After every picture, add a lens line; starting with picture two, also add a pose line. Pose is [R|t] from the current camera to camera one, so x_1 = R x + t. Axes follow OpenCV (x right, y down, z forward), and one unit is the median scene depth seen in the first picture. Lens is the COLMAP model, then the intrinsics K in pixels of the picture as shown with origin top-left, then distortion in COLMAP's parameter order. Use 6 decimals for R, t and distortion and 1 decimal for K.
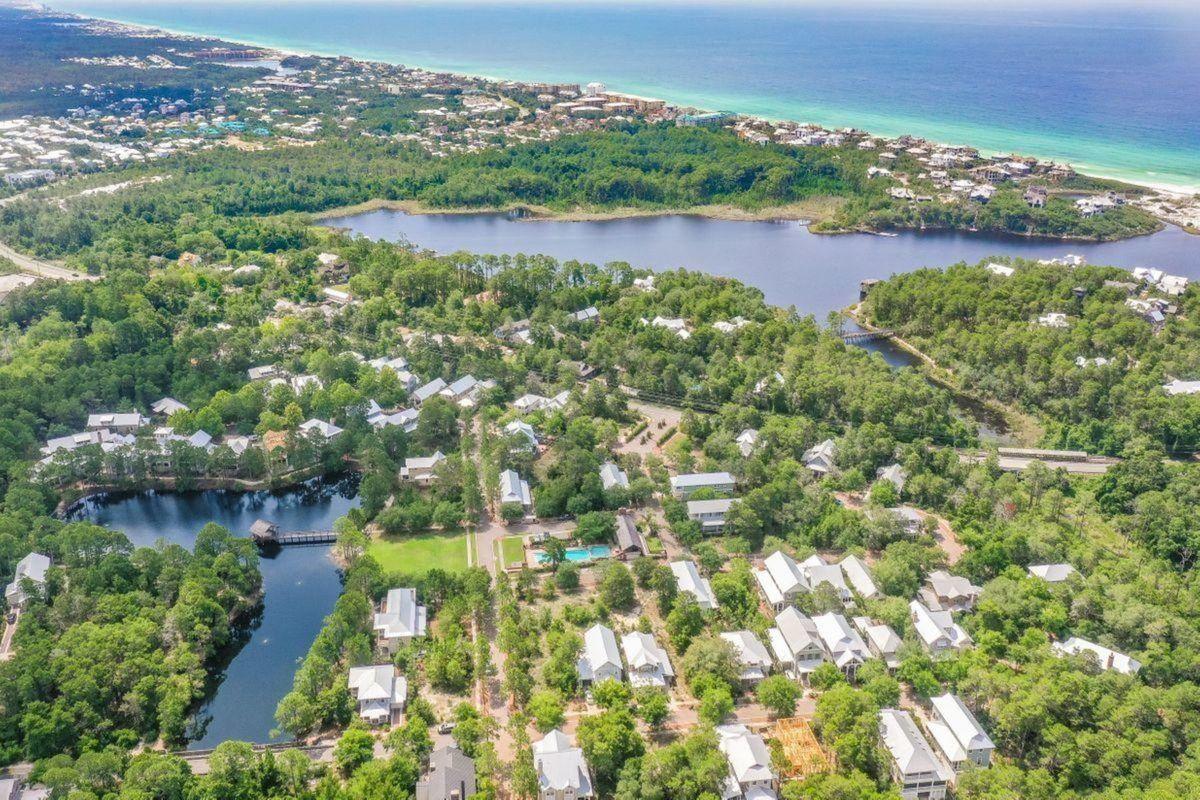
lens RADIAL K [[1004.4, 0, 600.0], [0, 1004.4, 400.0], [0, 0, 1]] dist [-0.004500, -0.006013]
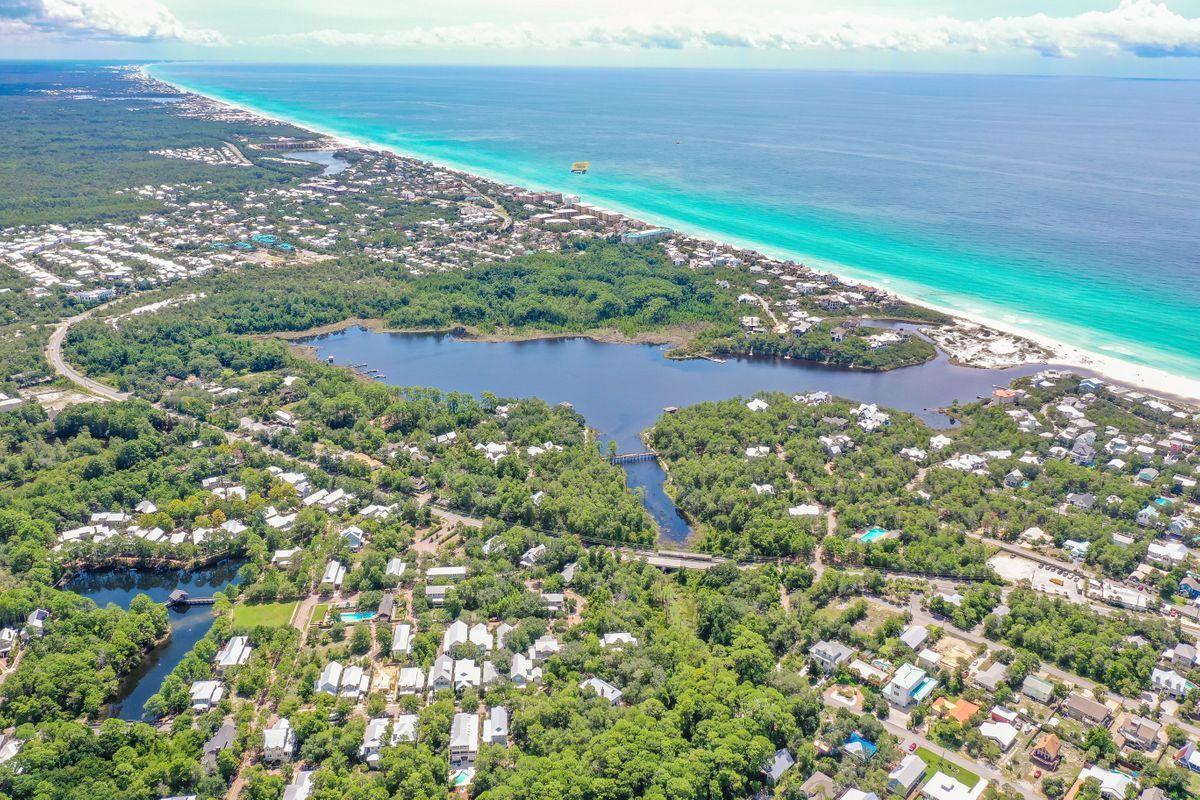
lens RADIAL K [[909.0, 0, 600.0], [0, 909.0, 400.0], [0, 0, 1]] dist [-0.000776, 0.013168]
pose [[0.999140, 0.020894, -0.035822, 0.332587], [-0.022179, 0.999111, -0.035859, -0.127072], [0.035041, 0.036622, 0.998715, -0.407329]]
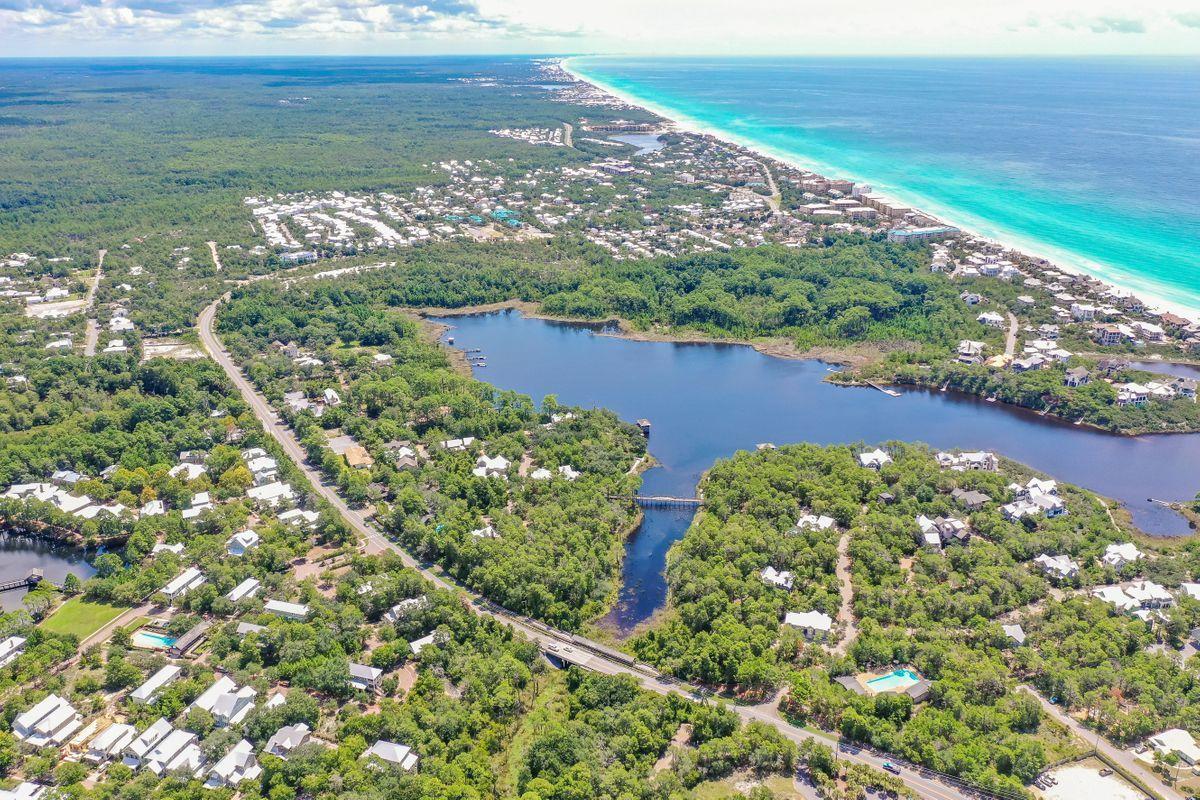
lens RADIAL K [[947.8, 0, 600.0], [0, 947.8, 400.0], [0, 0, 1]] dist [-0.003052, 0.006041]
pose [[0.906171, 0.141780, -0.398437, 0.774307], [-0.156222, 0.987714, -0.003830, -0.207761], [0.392999, 0.065715, 0.917188, -0.002970]]
